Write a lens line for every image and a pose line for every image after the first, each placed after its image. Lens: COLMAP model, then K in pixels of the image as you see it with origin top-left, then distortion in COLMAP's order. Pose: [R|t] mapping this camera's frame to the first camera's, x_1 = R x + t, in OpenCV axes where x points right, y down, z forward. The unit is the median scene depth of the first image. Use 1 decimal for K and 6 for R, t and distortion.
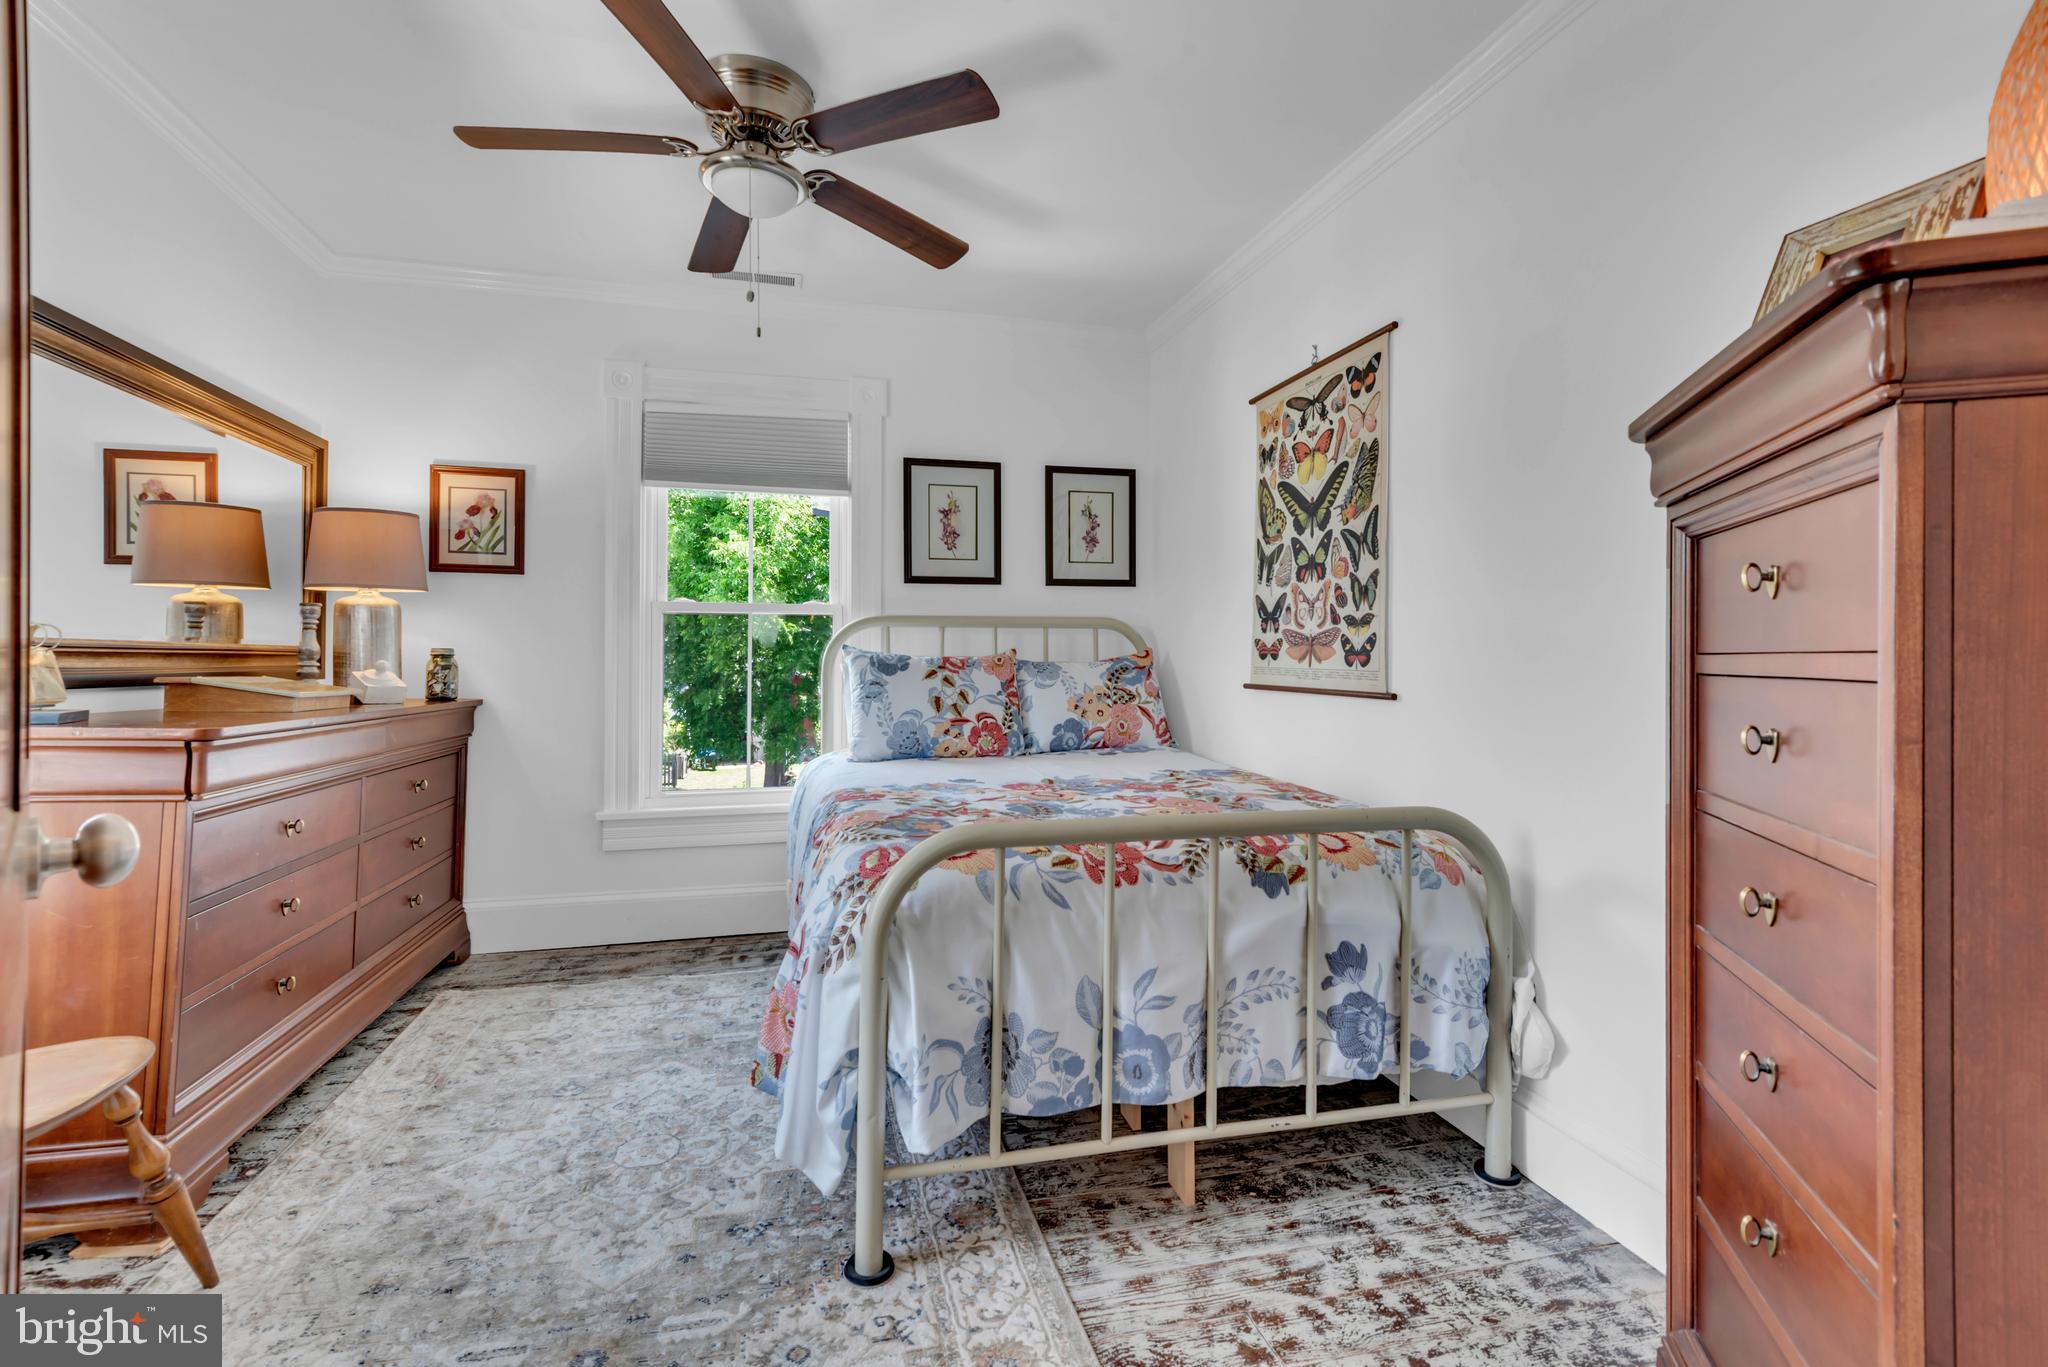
lens RADIAL K [[919.9, 0, 1021.3], [0, 919.9, 652.0], [0, 0, 1]] dist [0.046333, -0.027264]
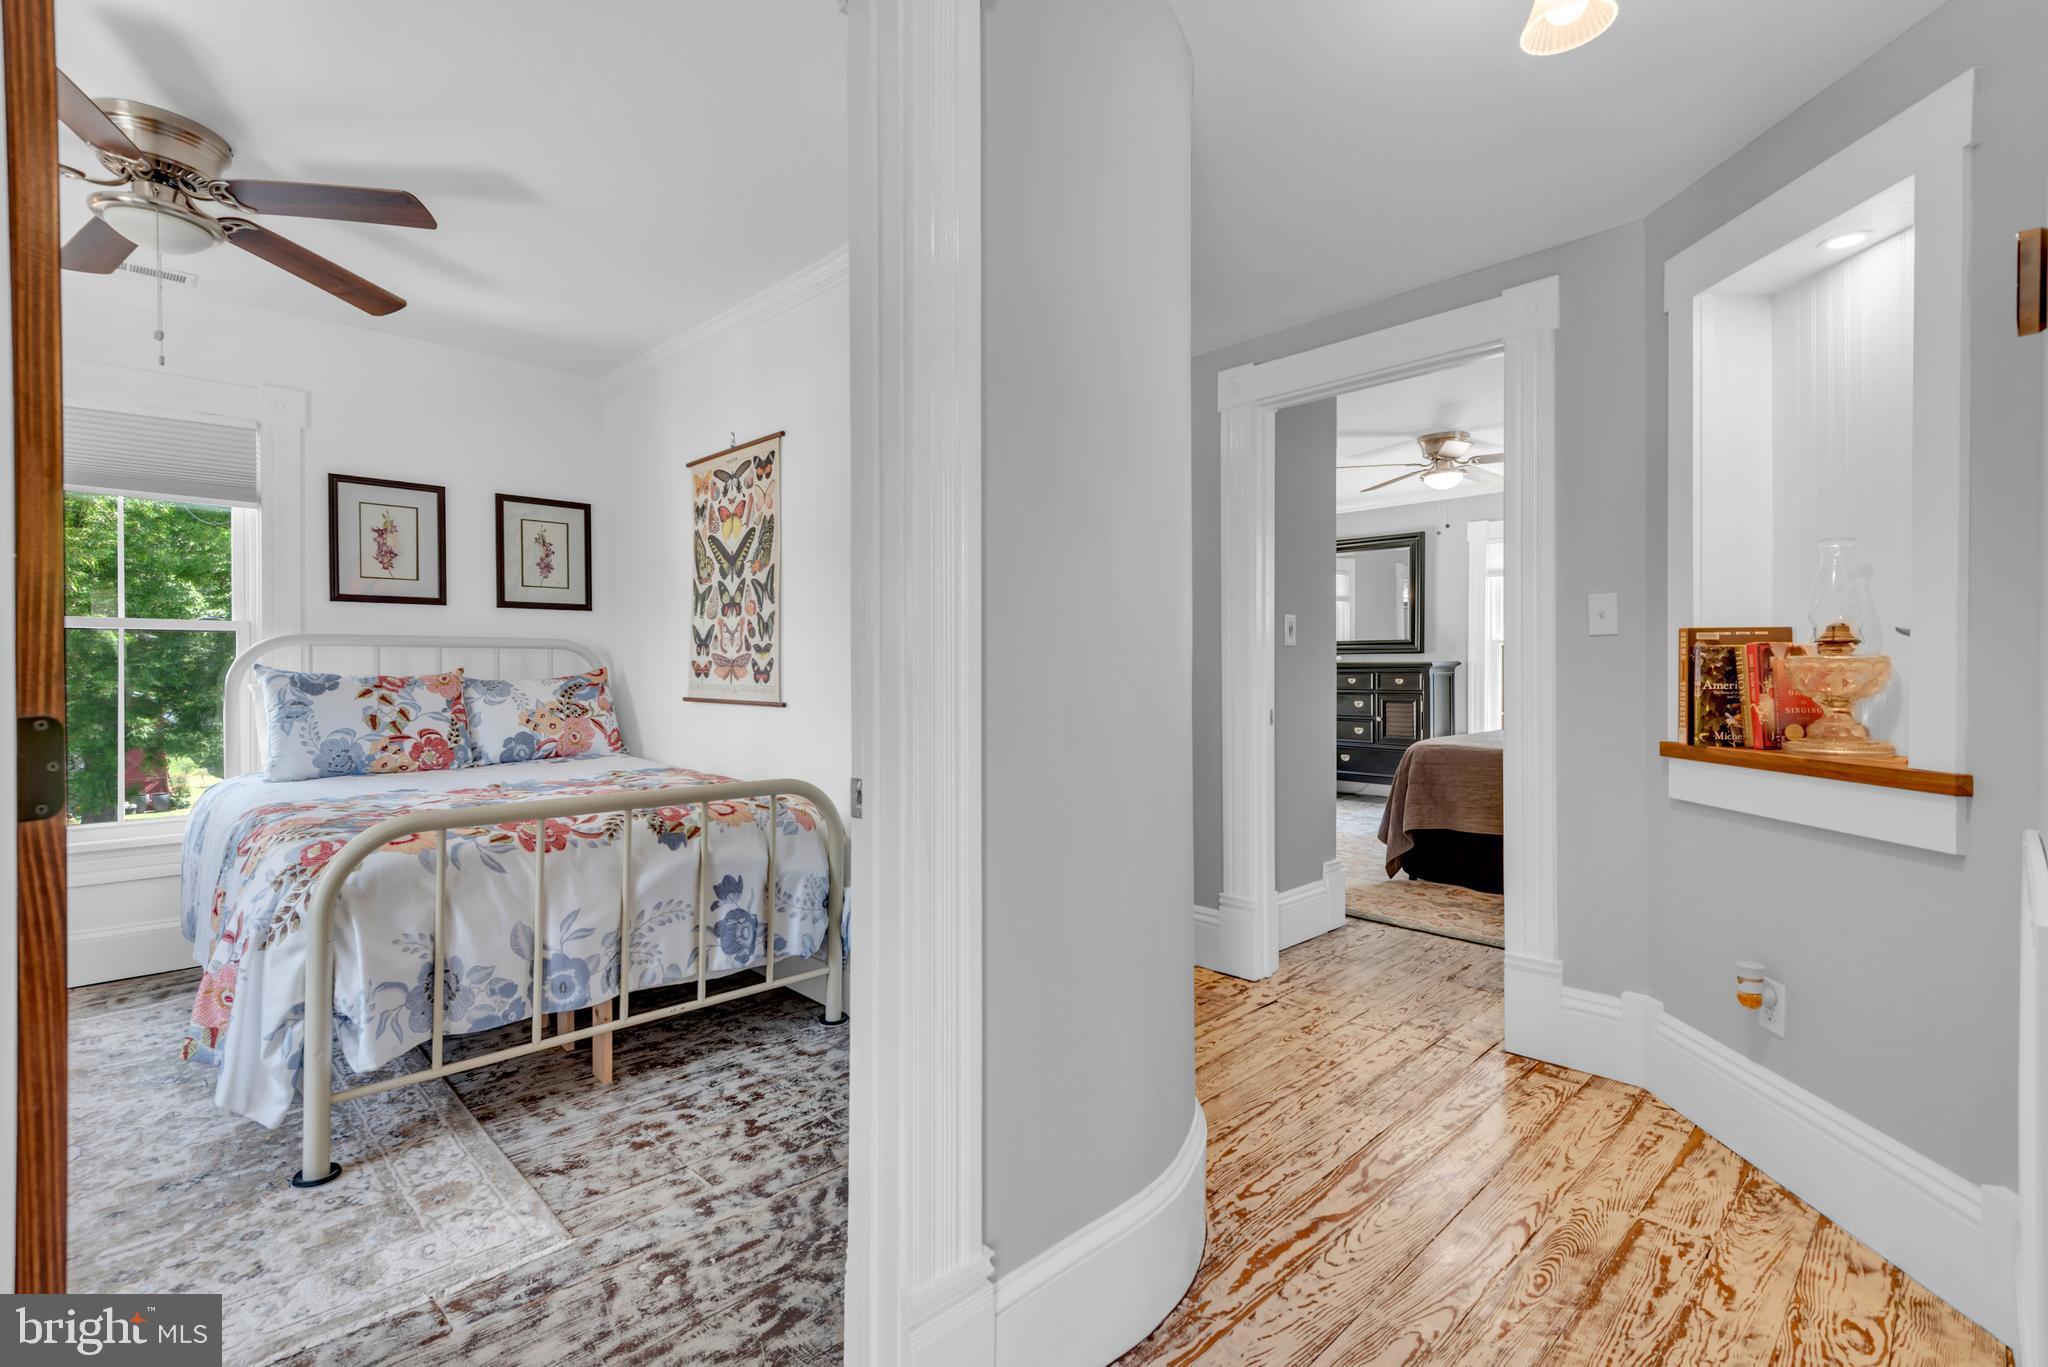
lens RADIAL K [[939.7, 0, 1015.7], [0, 939.7, 675.6], [0, 0, 1]] dist [0.042144, -0.022814]
pose [[0.871657, -0.004762, 0.490093, 0.015866], [-0.001054, 0.999932, 0.011590, -0.010529], [-0.490115, -0.010619, 0.871593, -0.343270]]
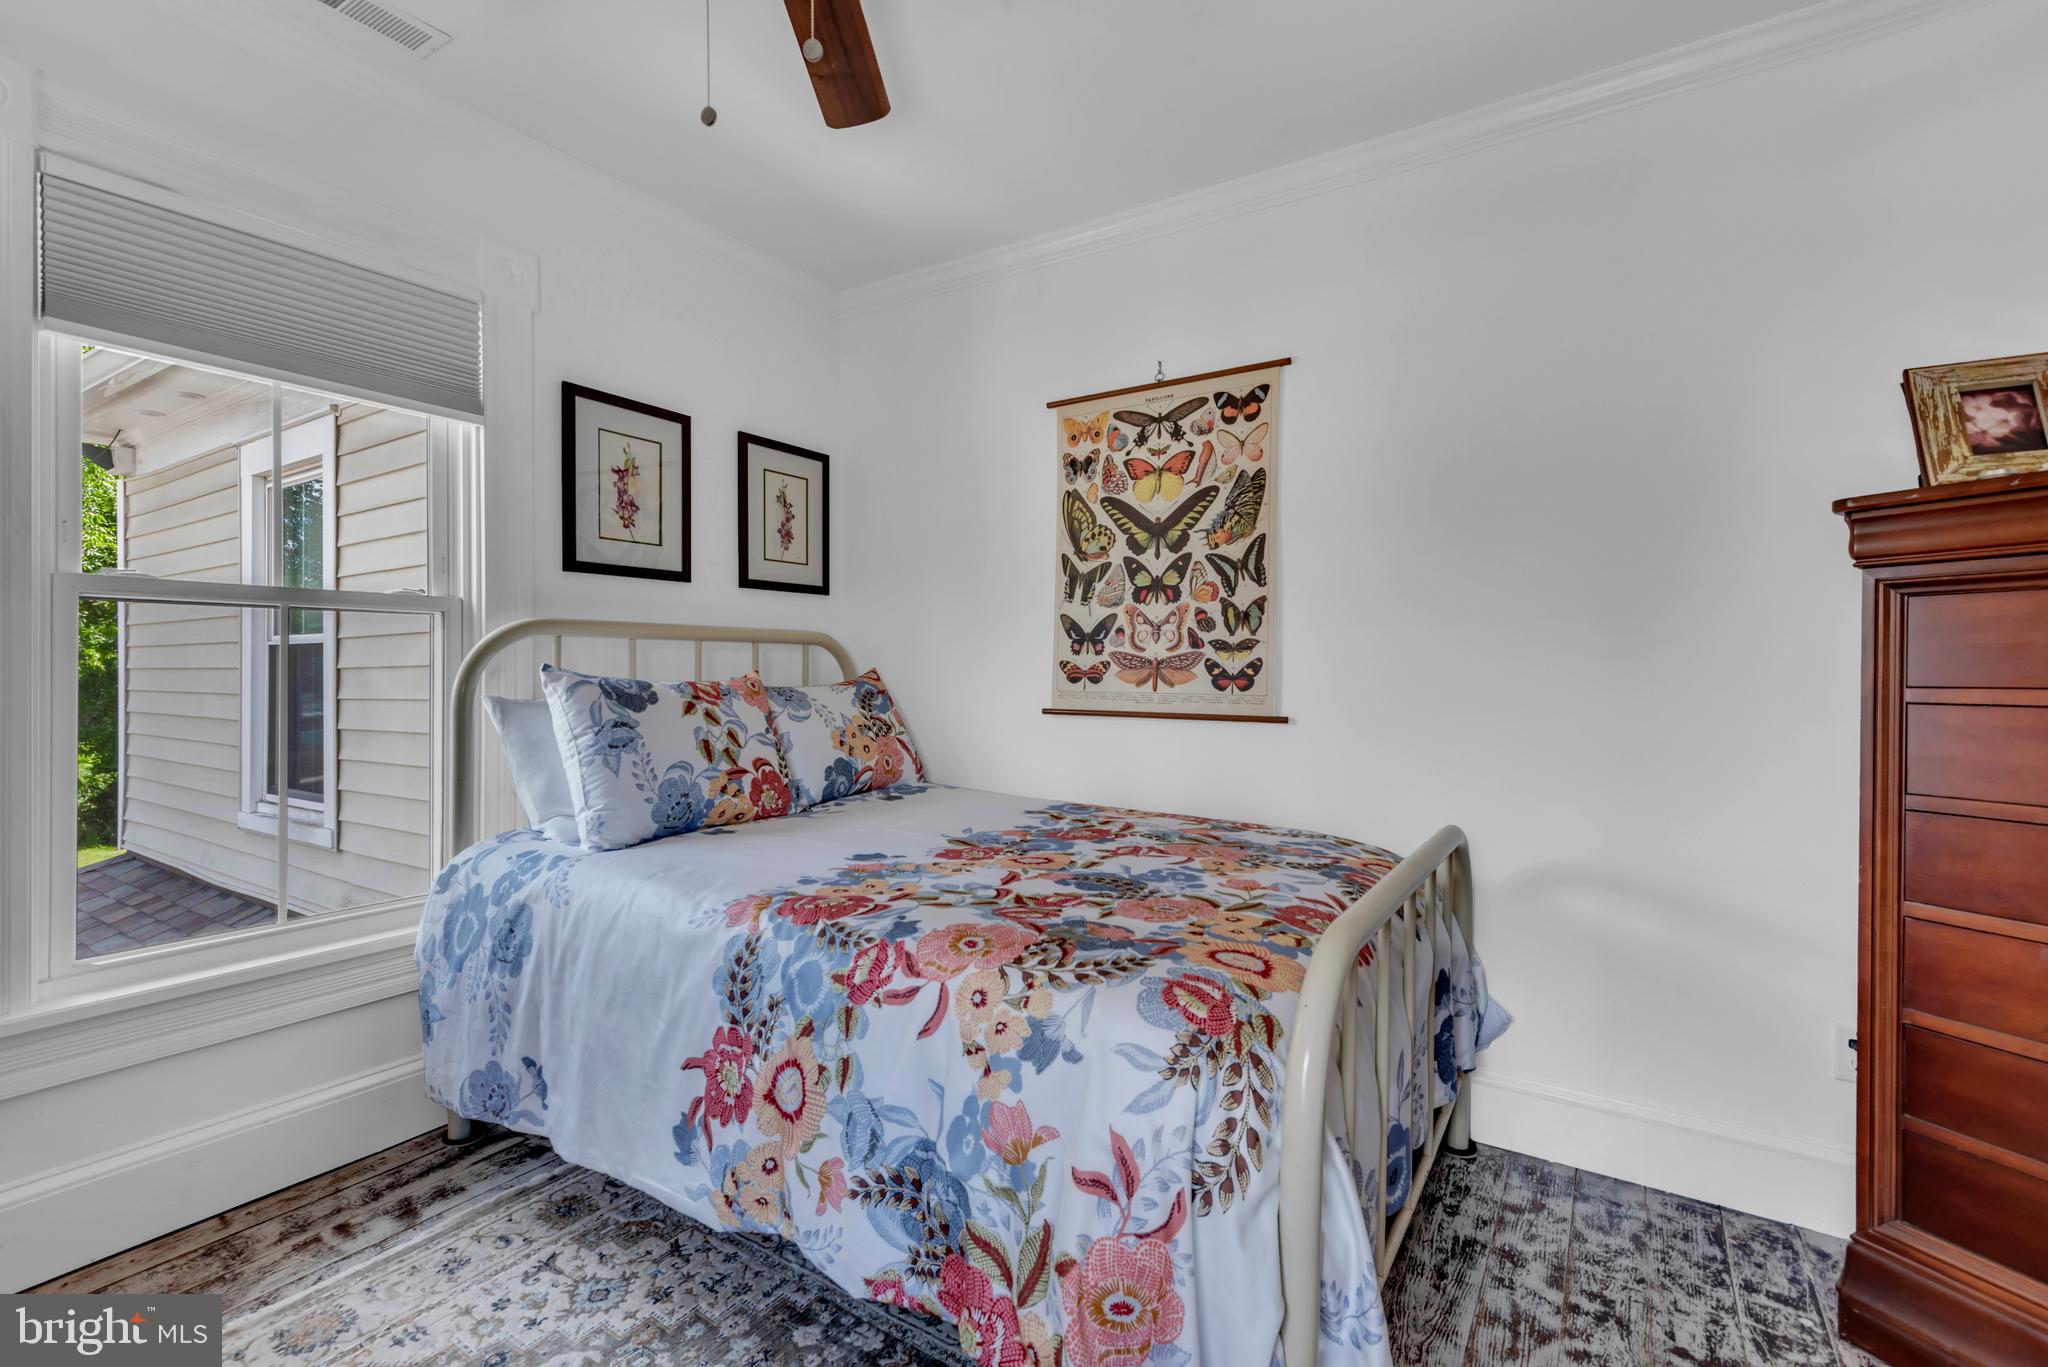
lens RADIAL K [[909.6, 0, 988.5], [0, 909.6, 674.1], [0, 0, 1]] dist [0.041281, -0.022530]
pose [[0.740861, -0.003118, 0.671651, -0.478096], [-0.004206, 0.999948, 0.009281, -0.010301], [-0.671645, -0.009701, 0.740810, 0.416849]]
